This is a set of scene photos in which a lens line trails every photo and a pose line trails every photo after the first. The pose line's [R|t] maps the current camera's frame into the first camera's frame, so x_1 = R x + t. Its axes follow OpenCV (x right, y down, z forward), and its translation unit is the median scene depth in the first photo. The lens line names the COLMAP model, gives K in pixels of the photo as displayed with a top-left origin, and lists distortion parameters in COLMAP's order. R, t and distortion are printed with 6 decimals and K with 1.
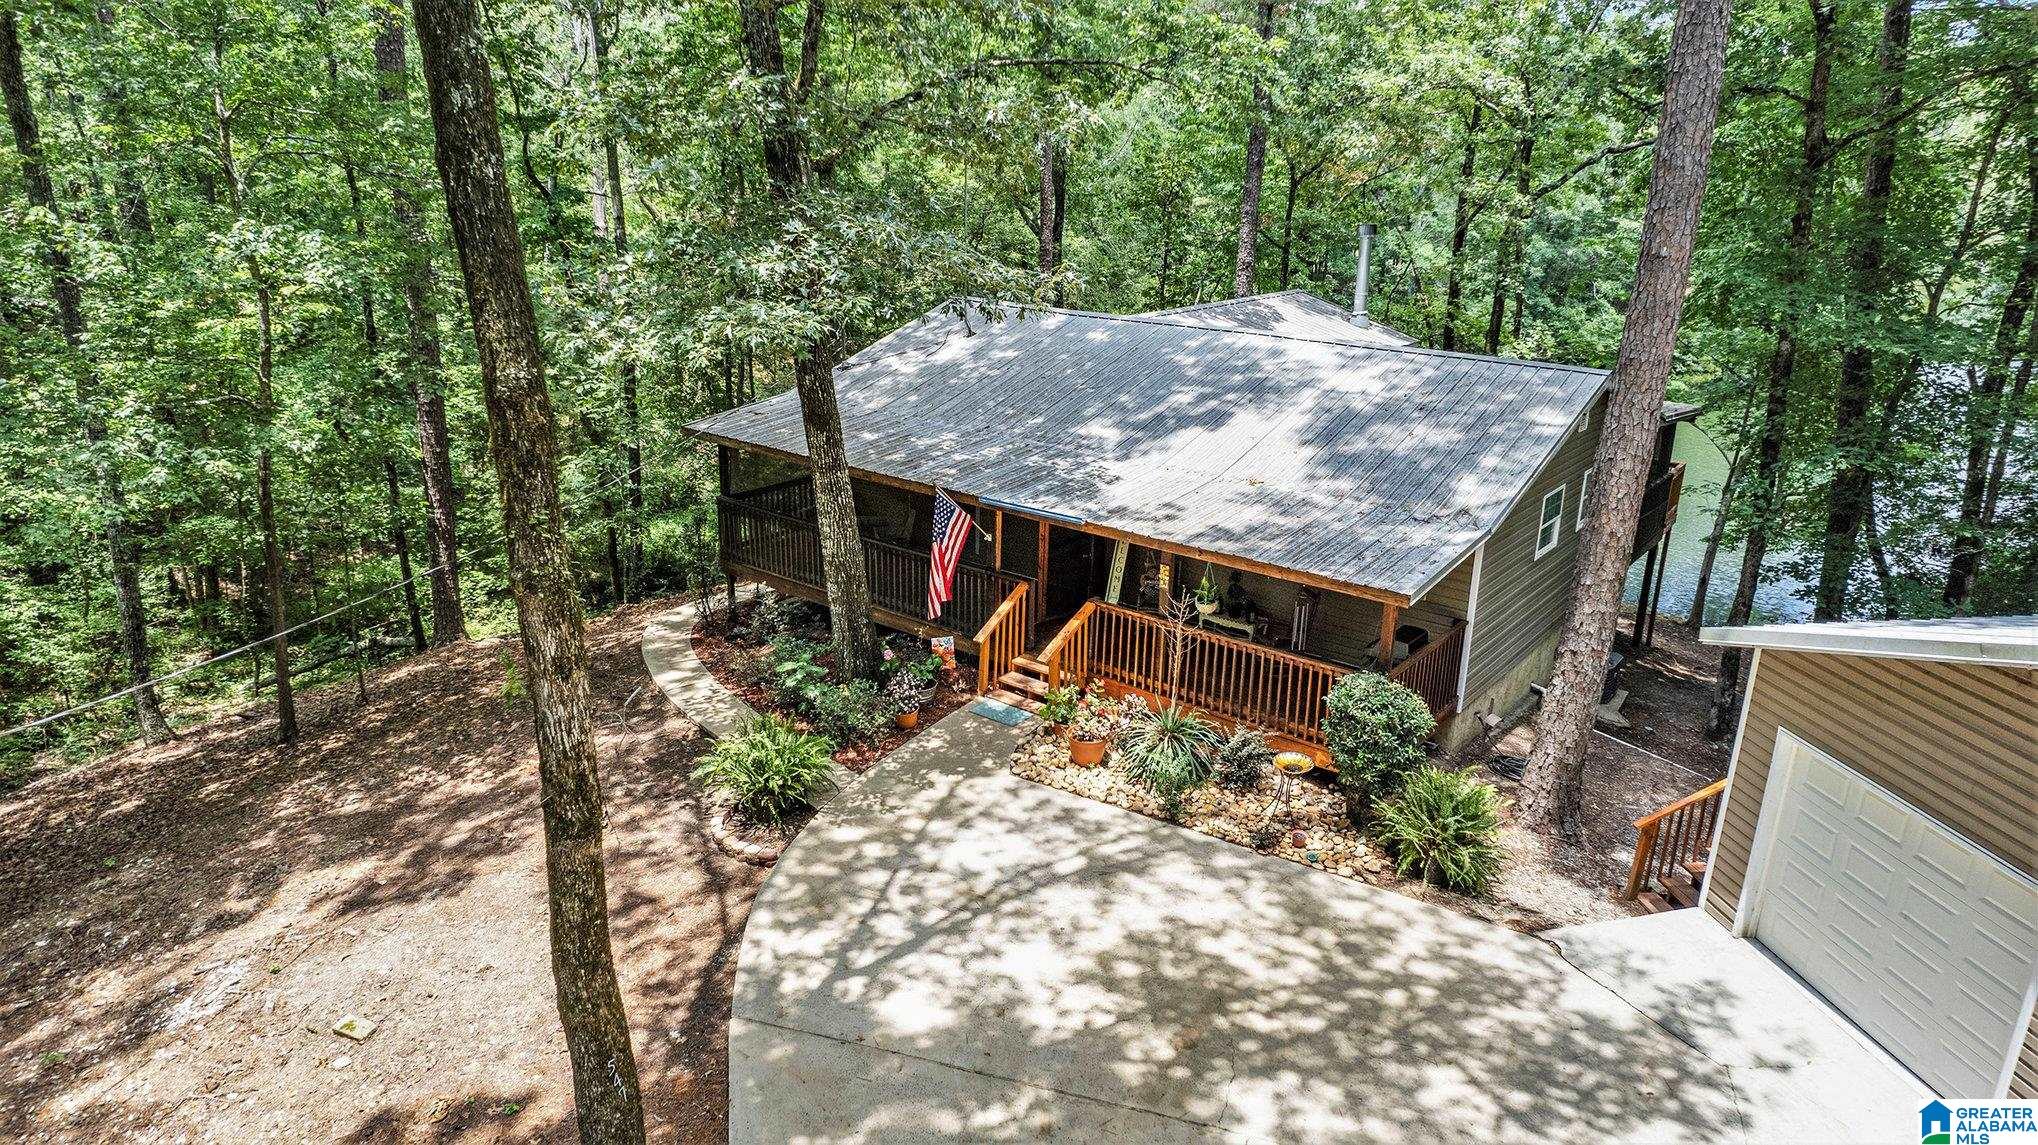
lens RADIAL K [[1304.7, 0, 1019.0], [0, 1304.7, 572.5], [0, 0, 1]] dist [-0.095151, 0.100238]
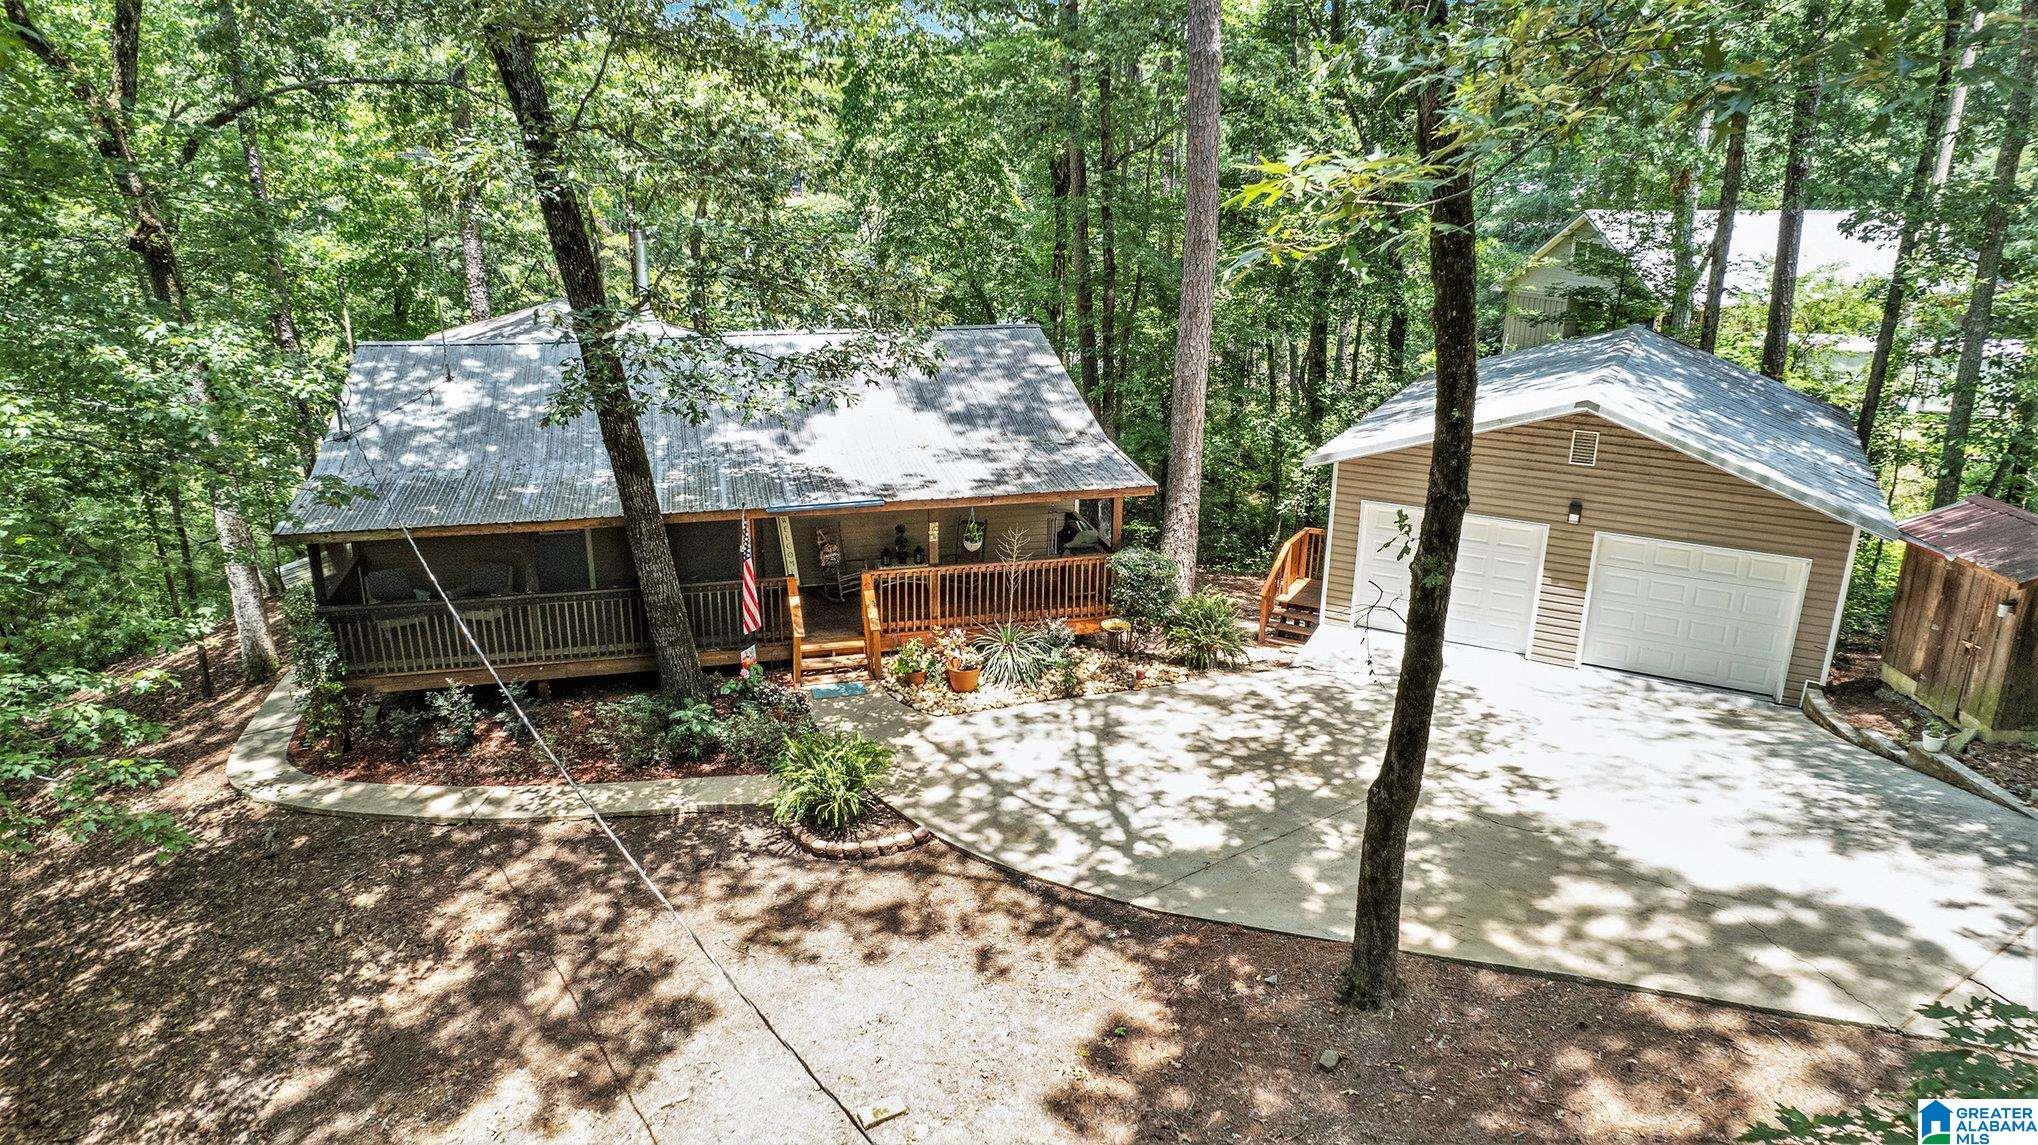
lens RADIAL K [[1304.7, 0, 1019.0], [0, 1304.7, 572.5], [0, 0, 1]] dist [-0.095151, 0.100238]
pose [[0.593168, -0.261213, 0.761524, -0.937136], [0.253120, 0.958443, 0.131597, -0.120564], [-0.764252, 0.114698, 0.634636, 0.206669]]
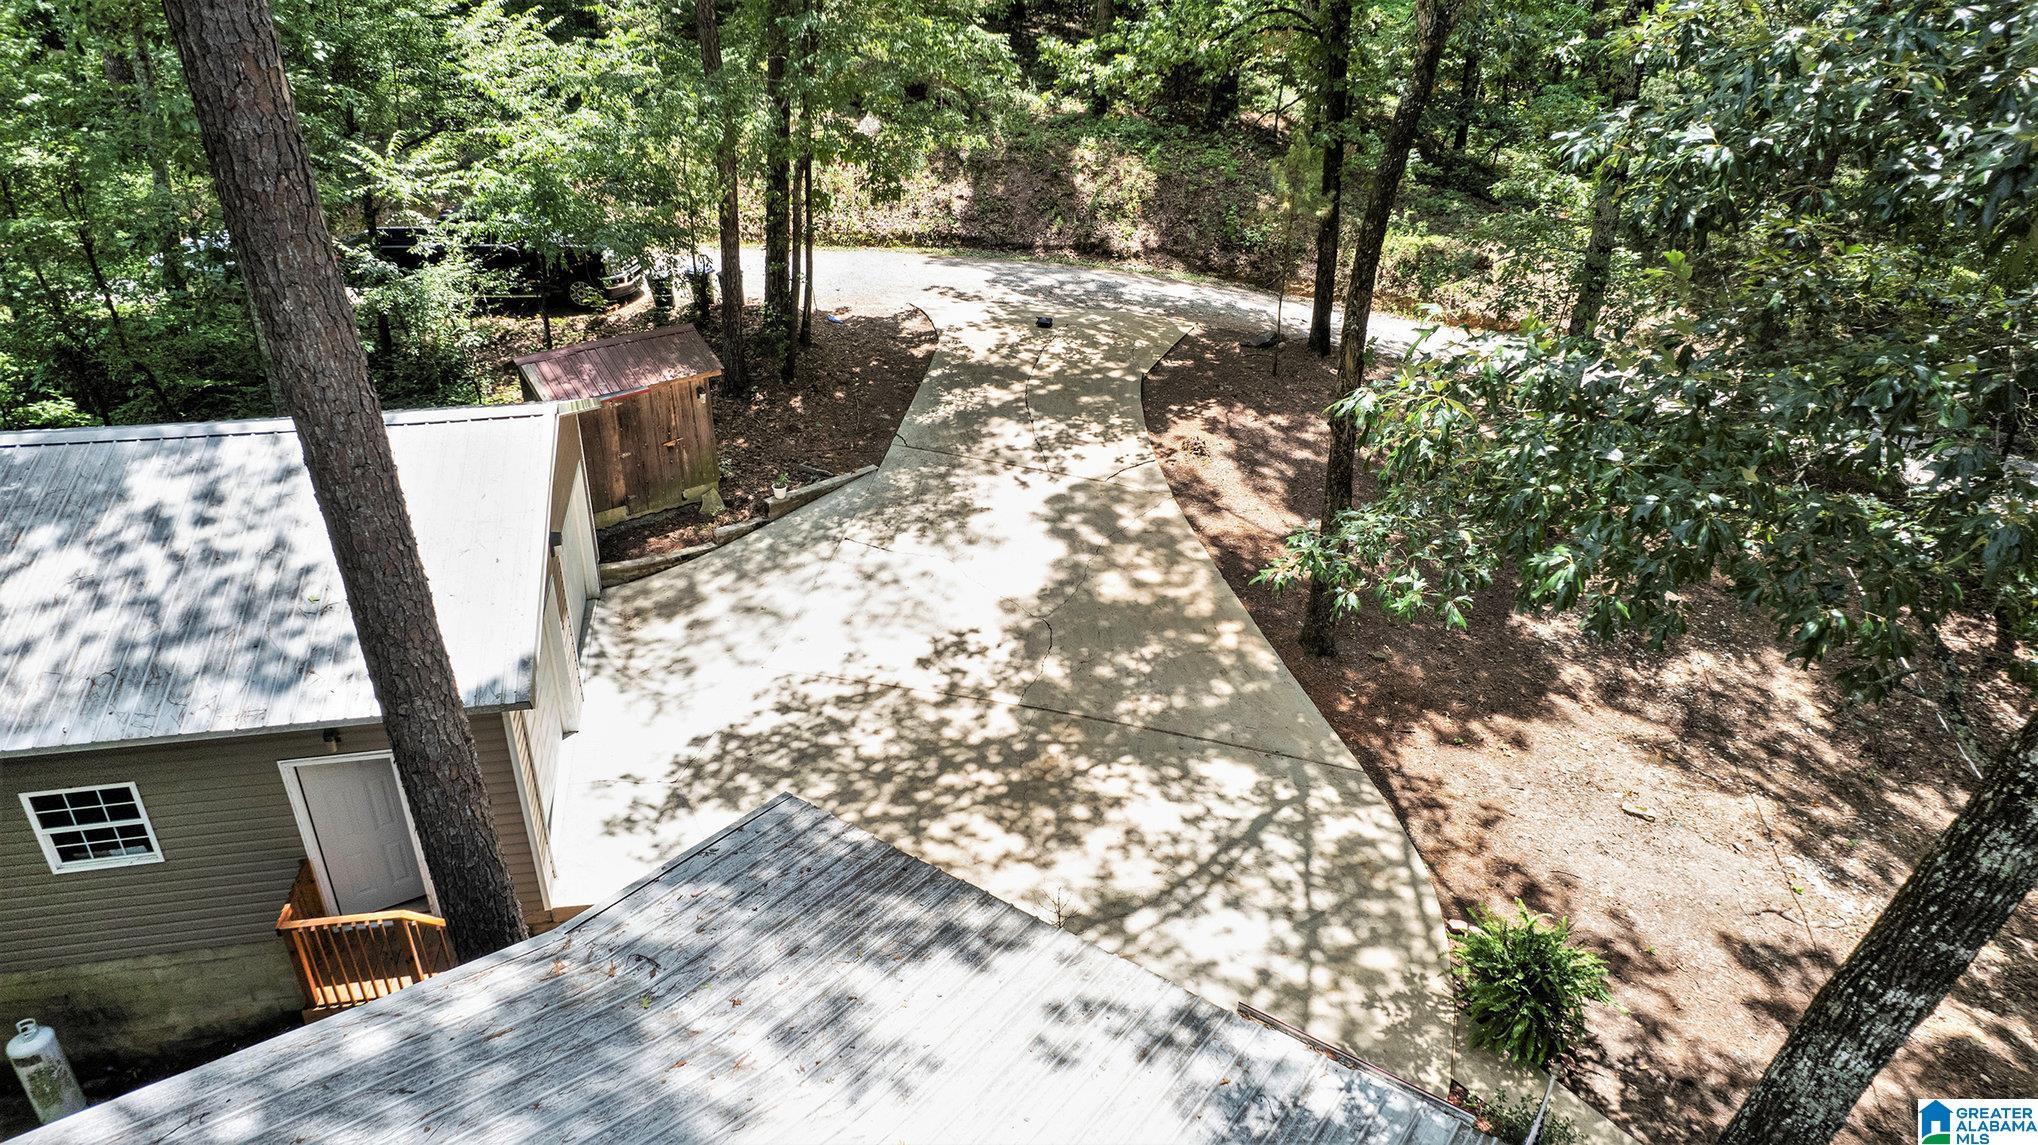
lens RADIAL K [[1304.7, 0, 1019.0], [0, 1304.7, 572.5], [0, 0, 1]] dist [-0.095151, 0.100238]
pose [[-0.998349, 0.002363, -0.057398, 0.189009], [-0.040221, 0.684632, 0.727778, -0.684834], [0.041017, 0.728885, -0.683407, 1.473922]]
